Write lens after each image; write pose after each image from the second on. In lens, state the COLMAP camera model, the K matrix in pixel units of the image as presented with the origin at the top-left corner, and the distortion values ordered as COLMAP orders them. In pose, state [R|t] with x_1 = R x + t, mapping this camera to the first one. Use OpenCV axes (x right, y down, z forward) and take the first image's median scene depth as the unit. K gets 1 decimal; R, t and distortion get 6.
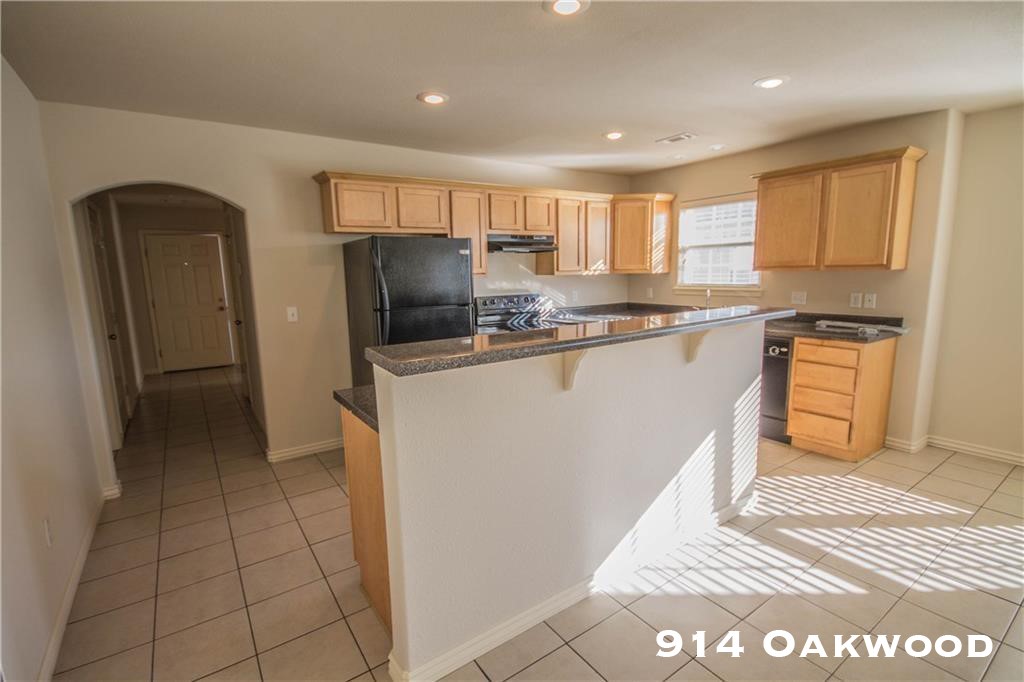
lens RADIAL K [[476.7, 0, 514.0], [0, 476.7, 349.2], [0, 0, 1]] dist [-0.005252, -0.001920]
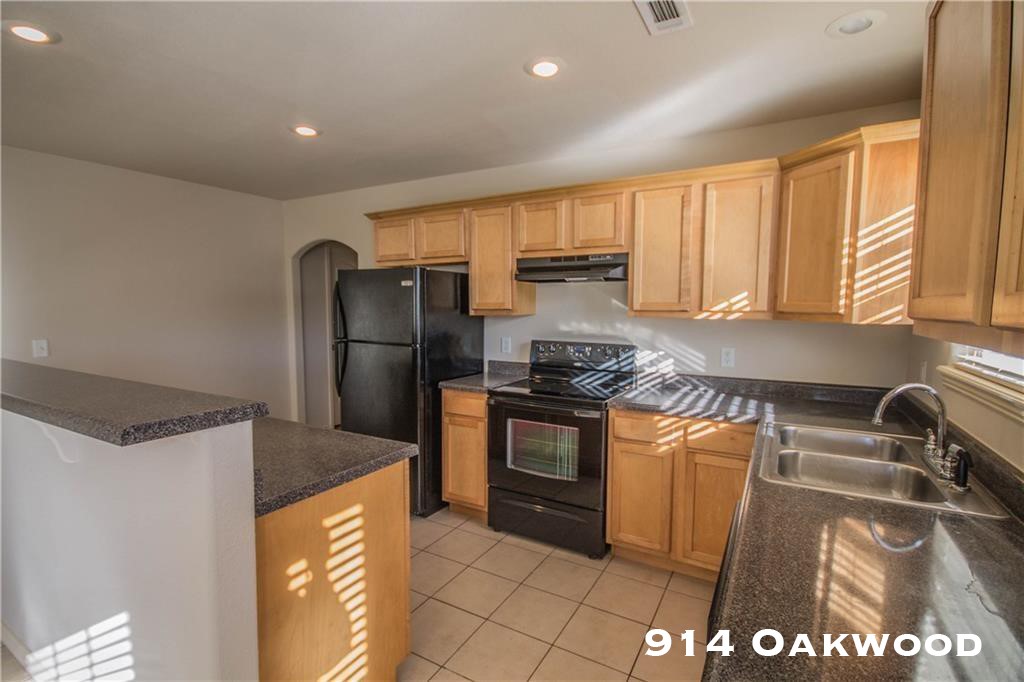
lens RADIAL K [[476.7, 0, 509.8], [0, 476.7, 342.9], [0, 0, 1]] dist [-0.005252, -0.001920]
pose [[0.416295, 0.099192, -0.903803, 0.559595], [-0.163406, 0.986009, 0.032948, -0.114648], [0.894425, 0.133971, 0.426679, 0.594557]]
